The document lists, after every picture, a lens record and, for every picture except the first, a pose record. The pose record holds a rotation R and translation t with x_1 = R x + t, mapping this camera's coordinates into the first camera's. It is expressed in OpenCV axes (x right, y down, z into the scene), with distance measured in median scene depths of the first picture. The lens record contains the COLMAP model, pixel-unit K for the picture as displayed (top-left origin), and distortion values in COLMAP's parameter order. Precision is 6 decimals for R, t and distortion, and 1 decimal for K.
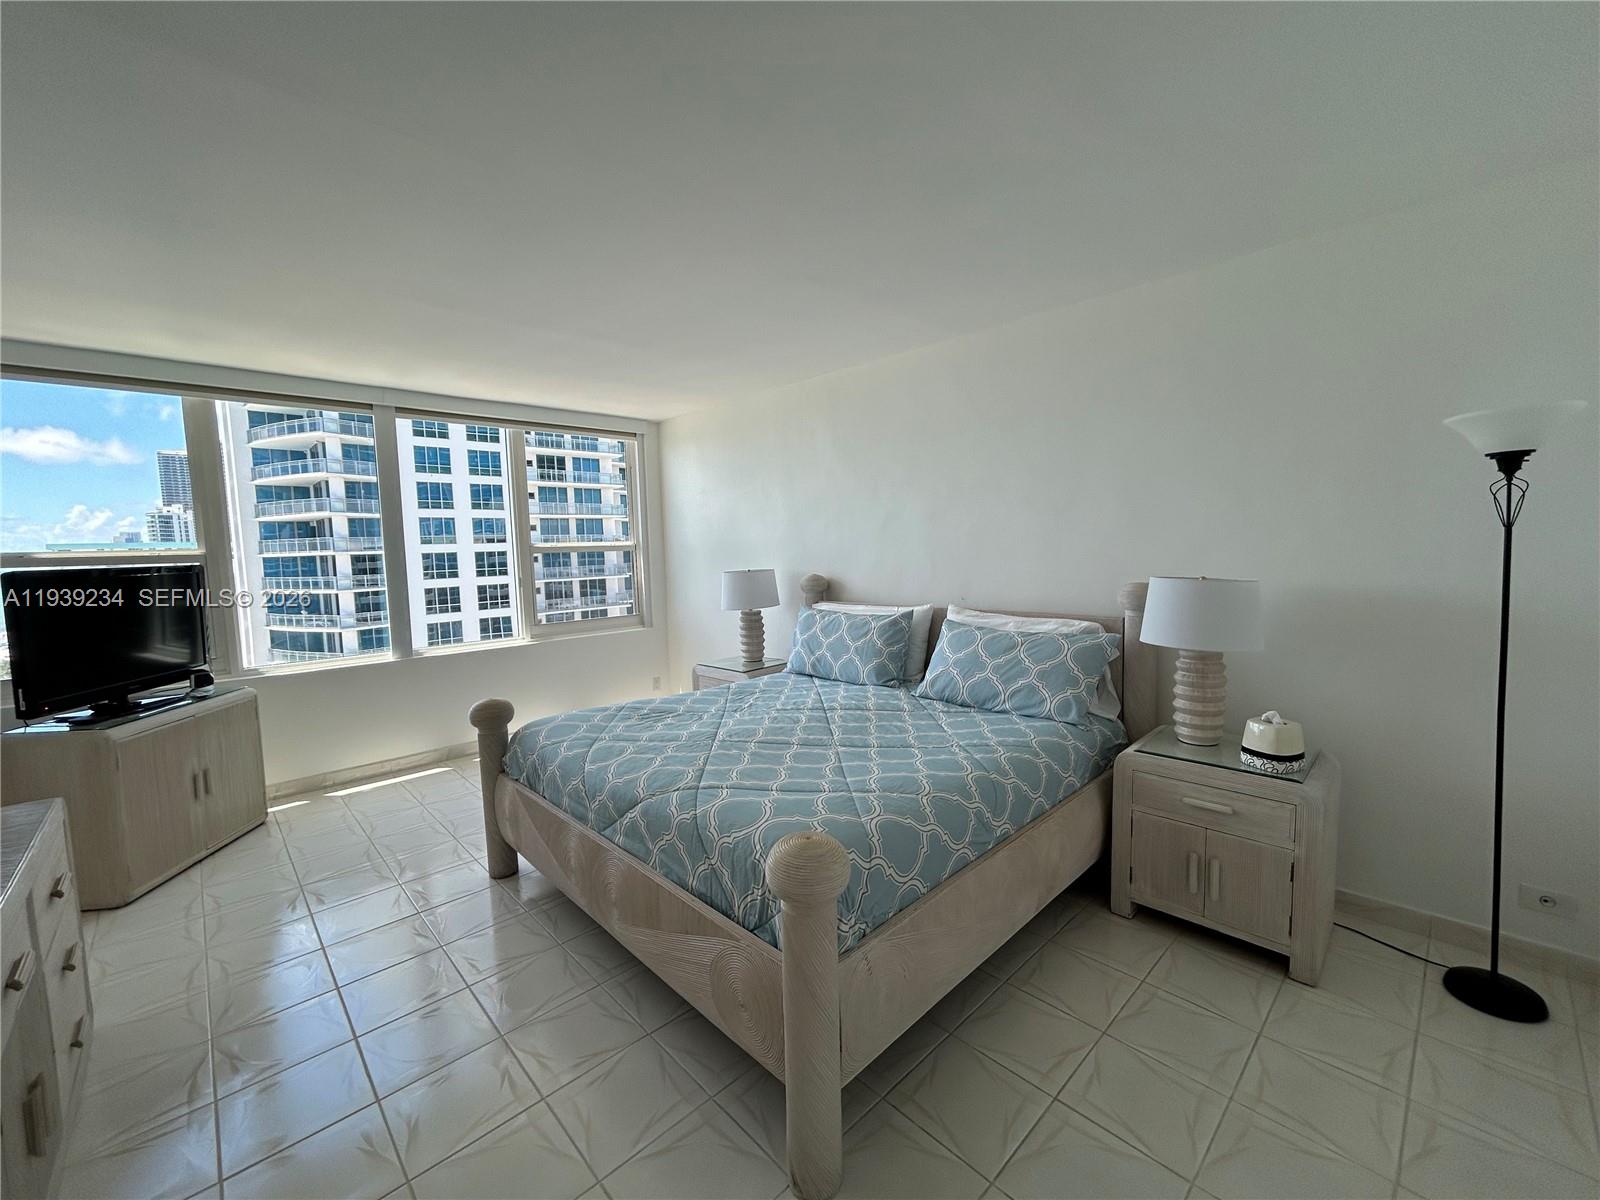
lens RADIAL K [[648.5, 0, 800.3], [0, 648.5, 605.2], [0, 0, 1]] dist [-0.002002, 0.002962]
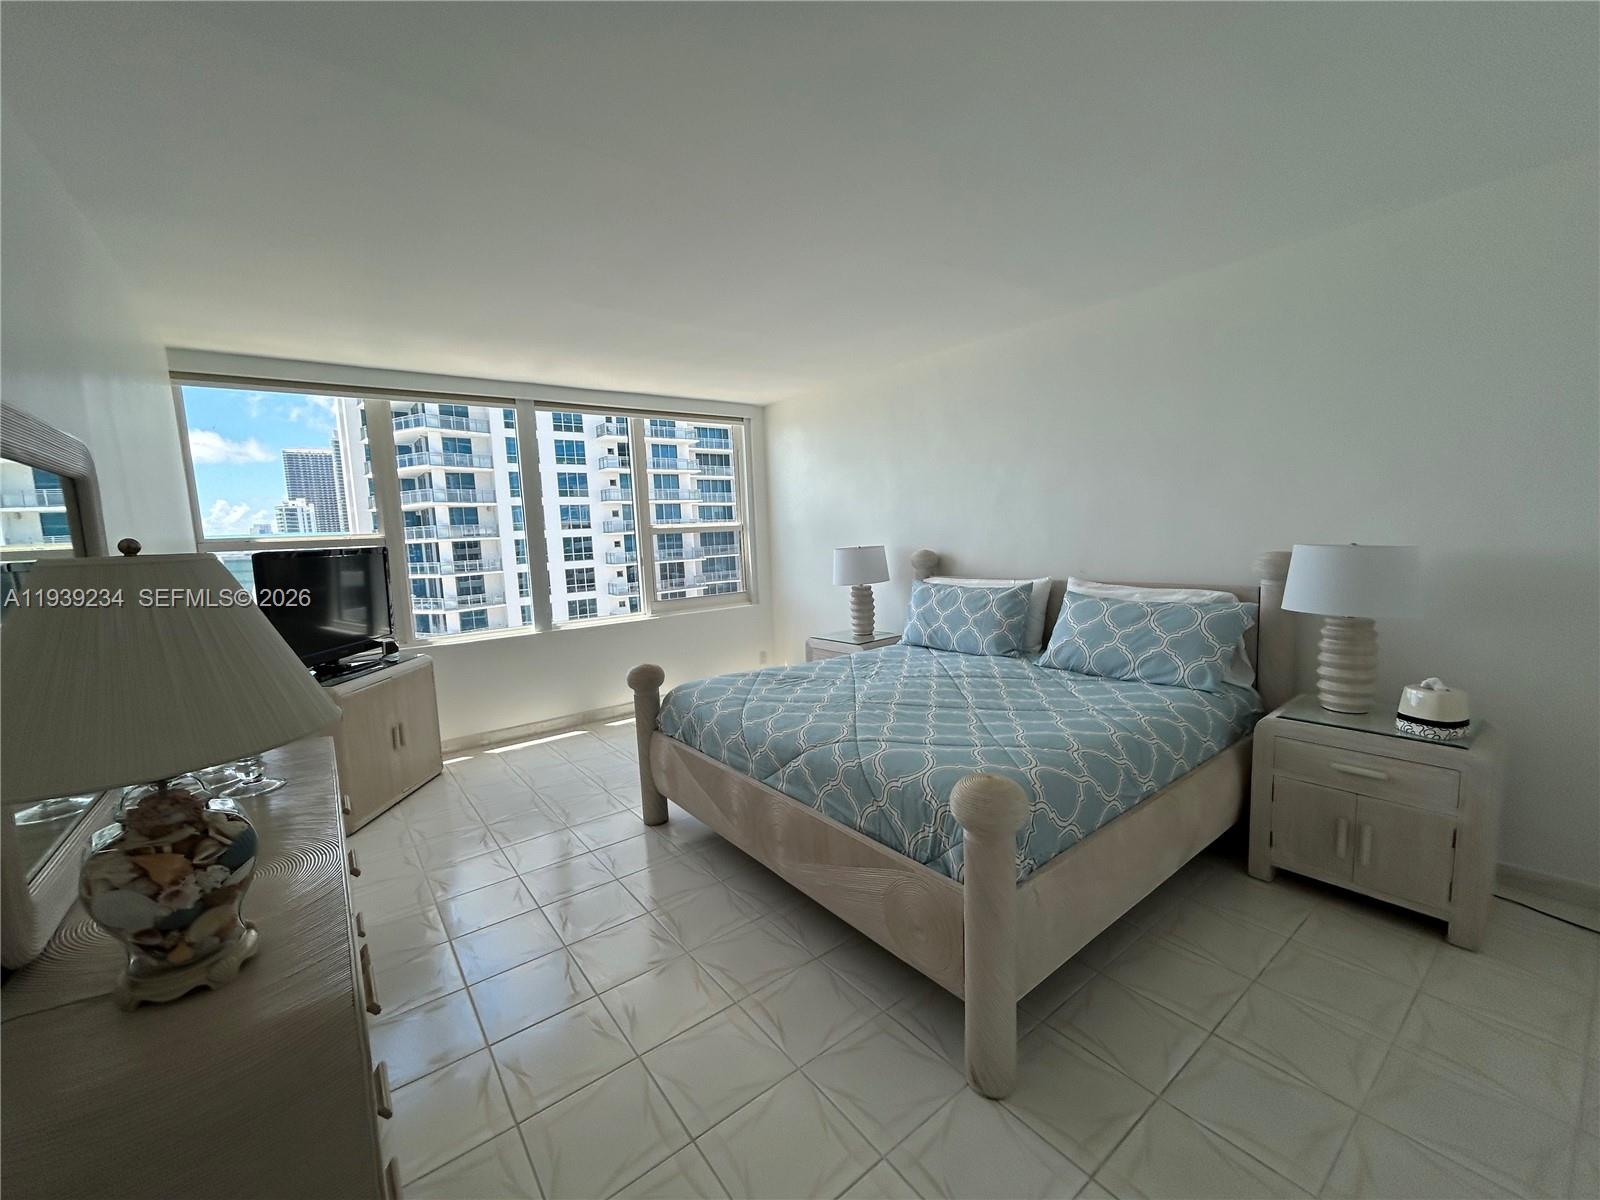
lens RADIAL K [[648.5, 0, 800.3], [0, 648.5, 605.2], [0, 0, 1]] dist [-0.002002, 0.002962]
pose [[0.993988, -0.002376, -0.109465, -0.095793], [0.005375, 0.999618, 0.027108, 0.016757], [0.109358, -0.027533, 0.993621, -0.066958]]
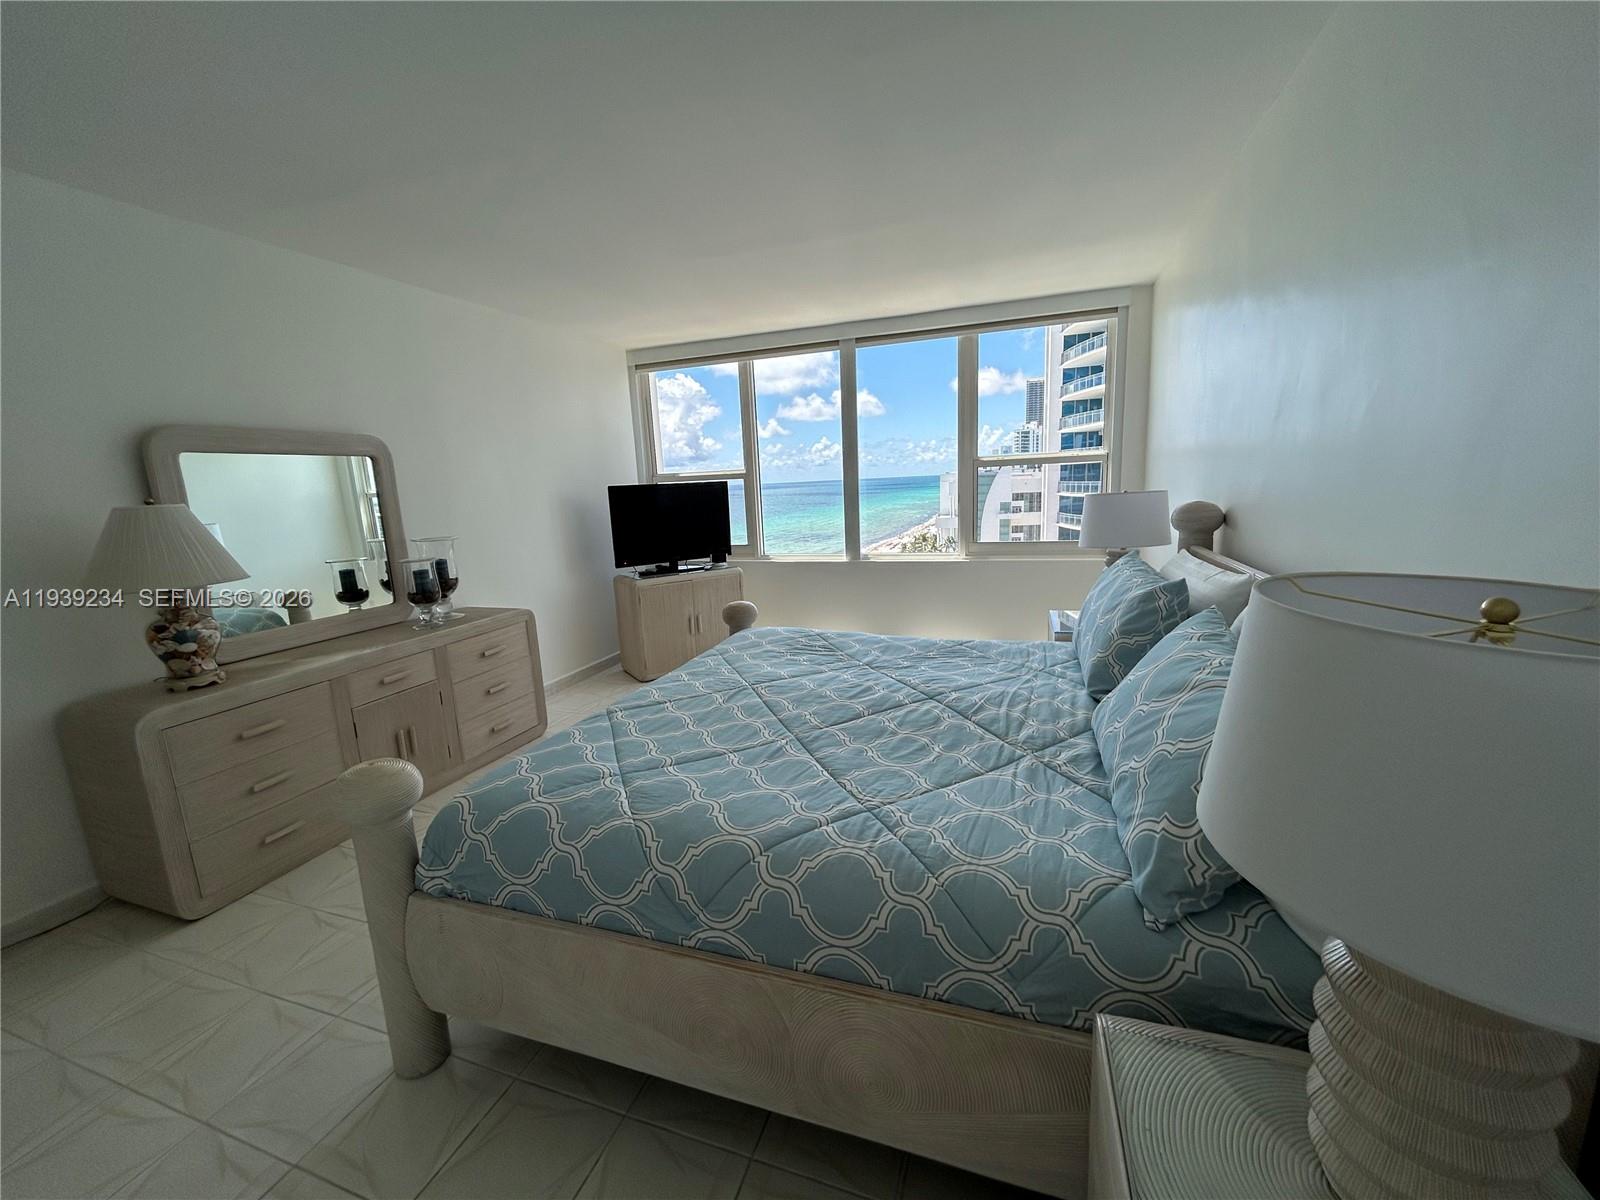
lens RADIAL K [[648.5, 0, 800.3], [0, 648.5, 605.2], [0, 0, 1]] dist [-0.002002, 0.002962]
pose [[0.449386, 0.178026, -0.875419, 0.619562], [-0.049796, 0.983411, 0.174425, -0.060615], [0.891949, -0.034792, 0.450796, 0.589559]]
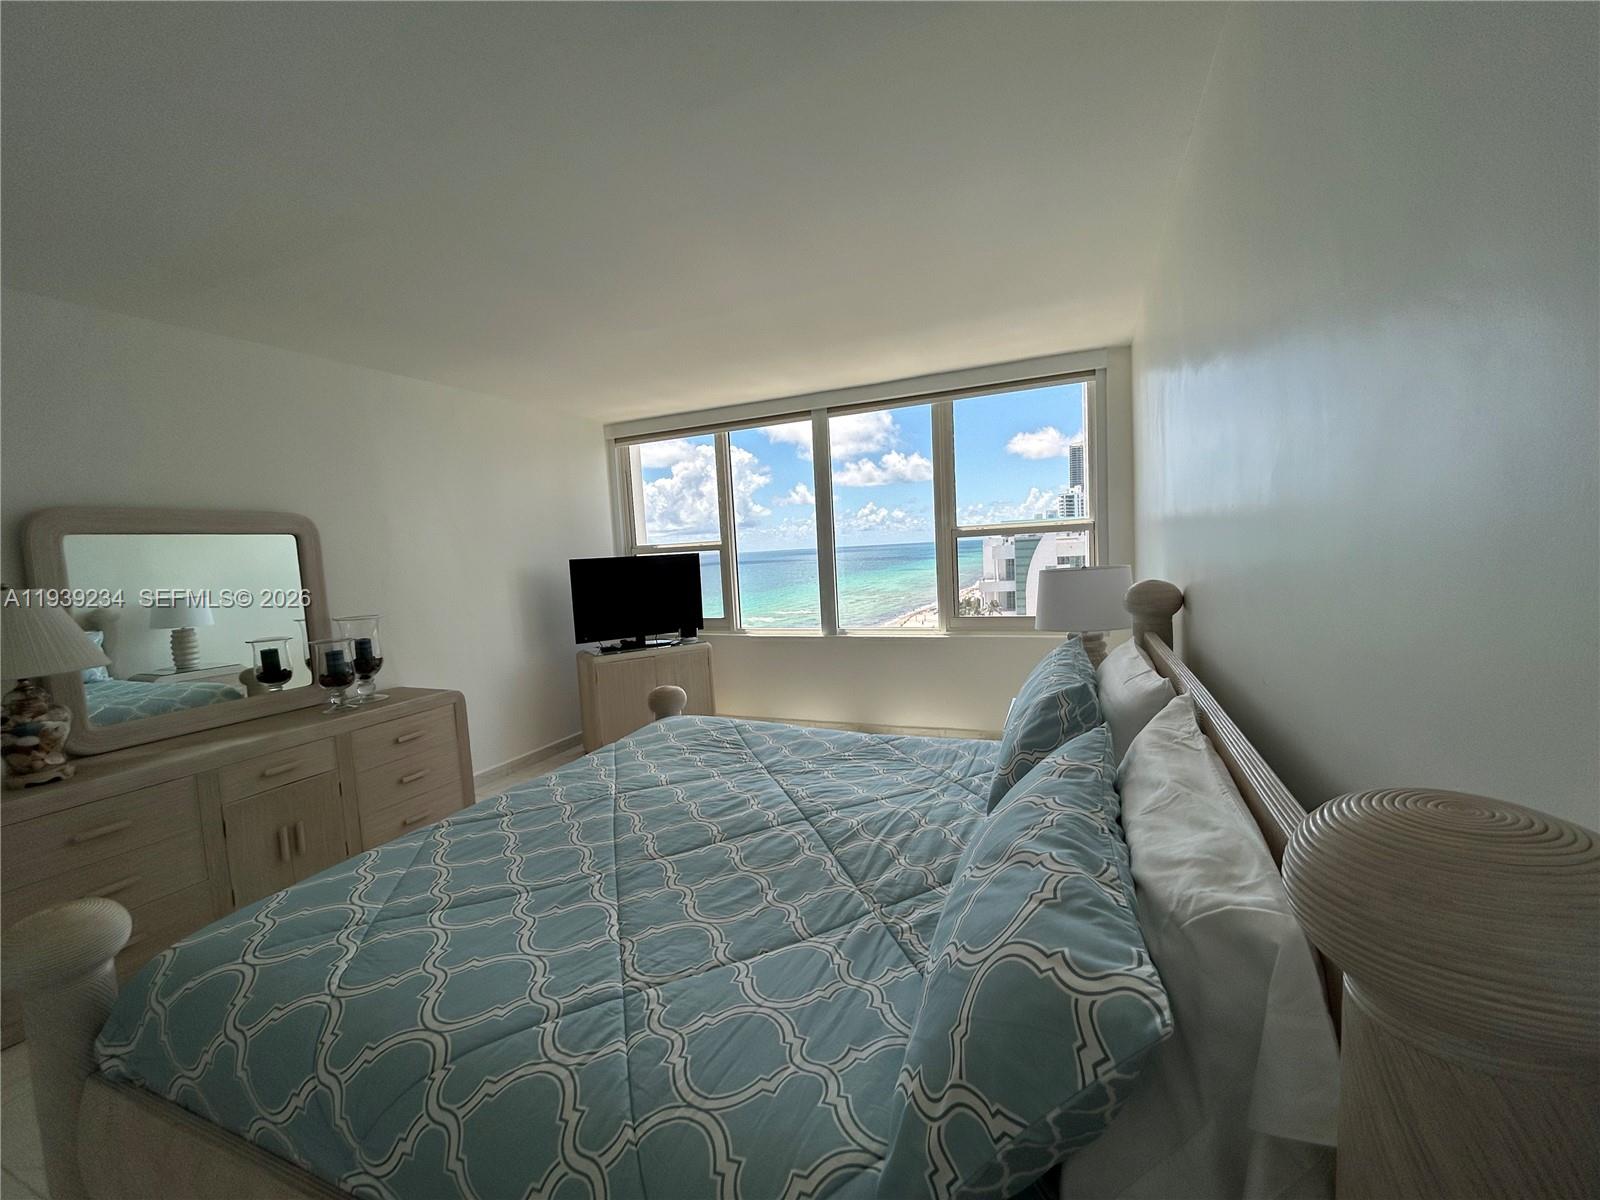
lens RADIAL K [[648.5, 0, 800.3], [0, 648.5, 605.2], [0, 0, 1]] dist [-0.002002, 0.002962]
pose [[0.388103, 0.090706, -0.917142, 0.606031], [-0.043809, 0.995836, 0.079950, -0.088086], [0.920574, 0.009150, 0.390460, 0.809550]]
